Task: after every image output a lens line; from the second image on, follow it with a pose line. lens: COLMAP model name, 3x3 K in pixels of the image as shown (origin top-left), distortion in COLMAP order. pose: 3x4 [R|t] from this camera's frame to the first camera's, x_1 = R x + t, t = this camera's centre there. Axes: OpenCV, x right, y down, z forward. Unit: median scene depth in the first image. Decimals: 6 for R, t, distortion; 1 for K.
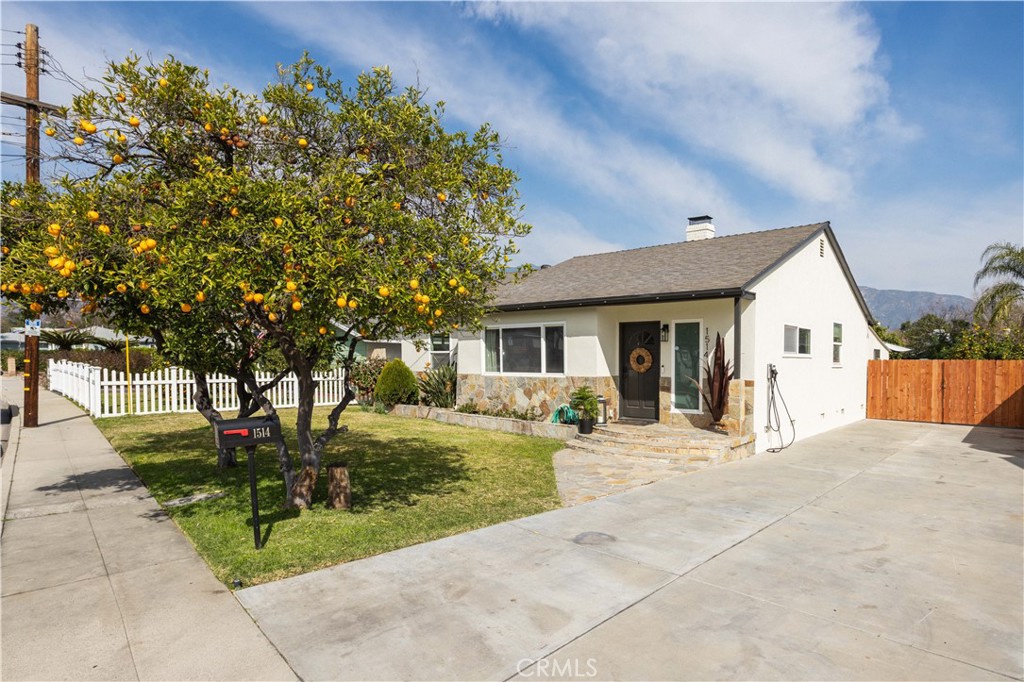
lens RADIAL K [[622.0, 0, 515.0], [0, 622.0, 355.4], [0, 0, 1]] dist [-0.001586, 0.000058]
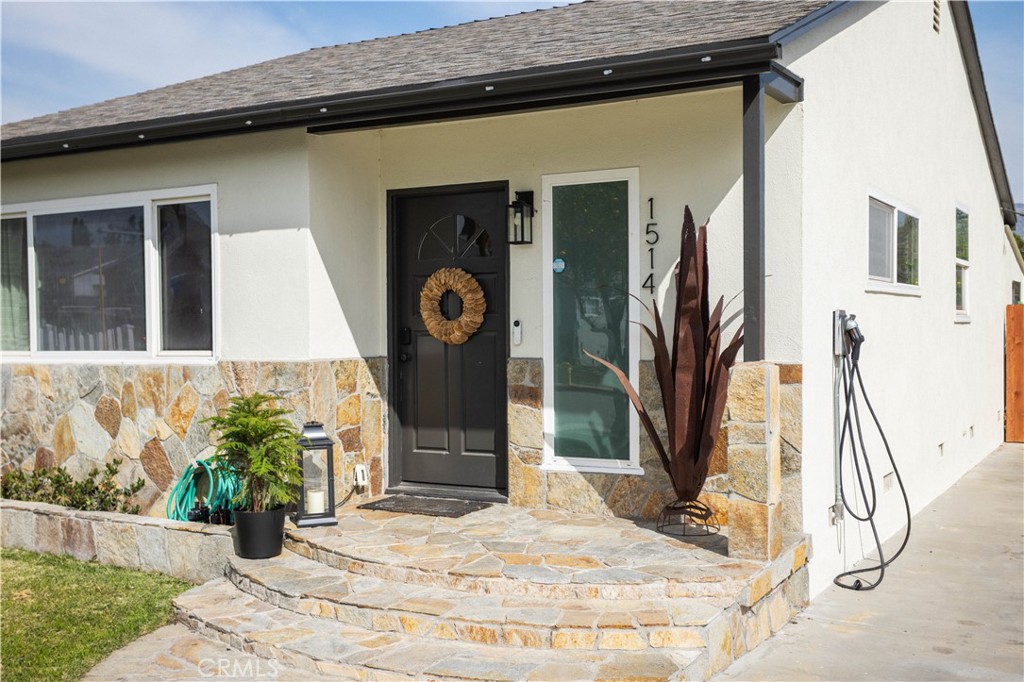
lens RADIAL K [[1178.6, 0, 511.9], [0, 1178.6, 339.2], [0, 0, 1]] dist [0.066036, 0.000000]
pose [[0.981111, -0.017989, 0.192608, 0.119284], [0.013896, 0.999649, 0.022578, 0.011977], [-0.192947, -0.019475, 0.981016, 0.411651]]
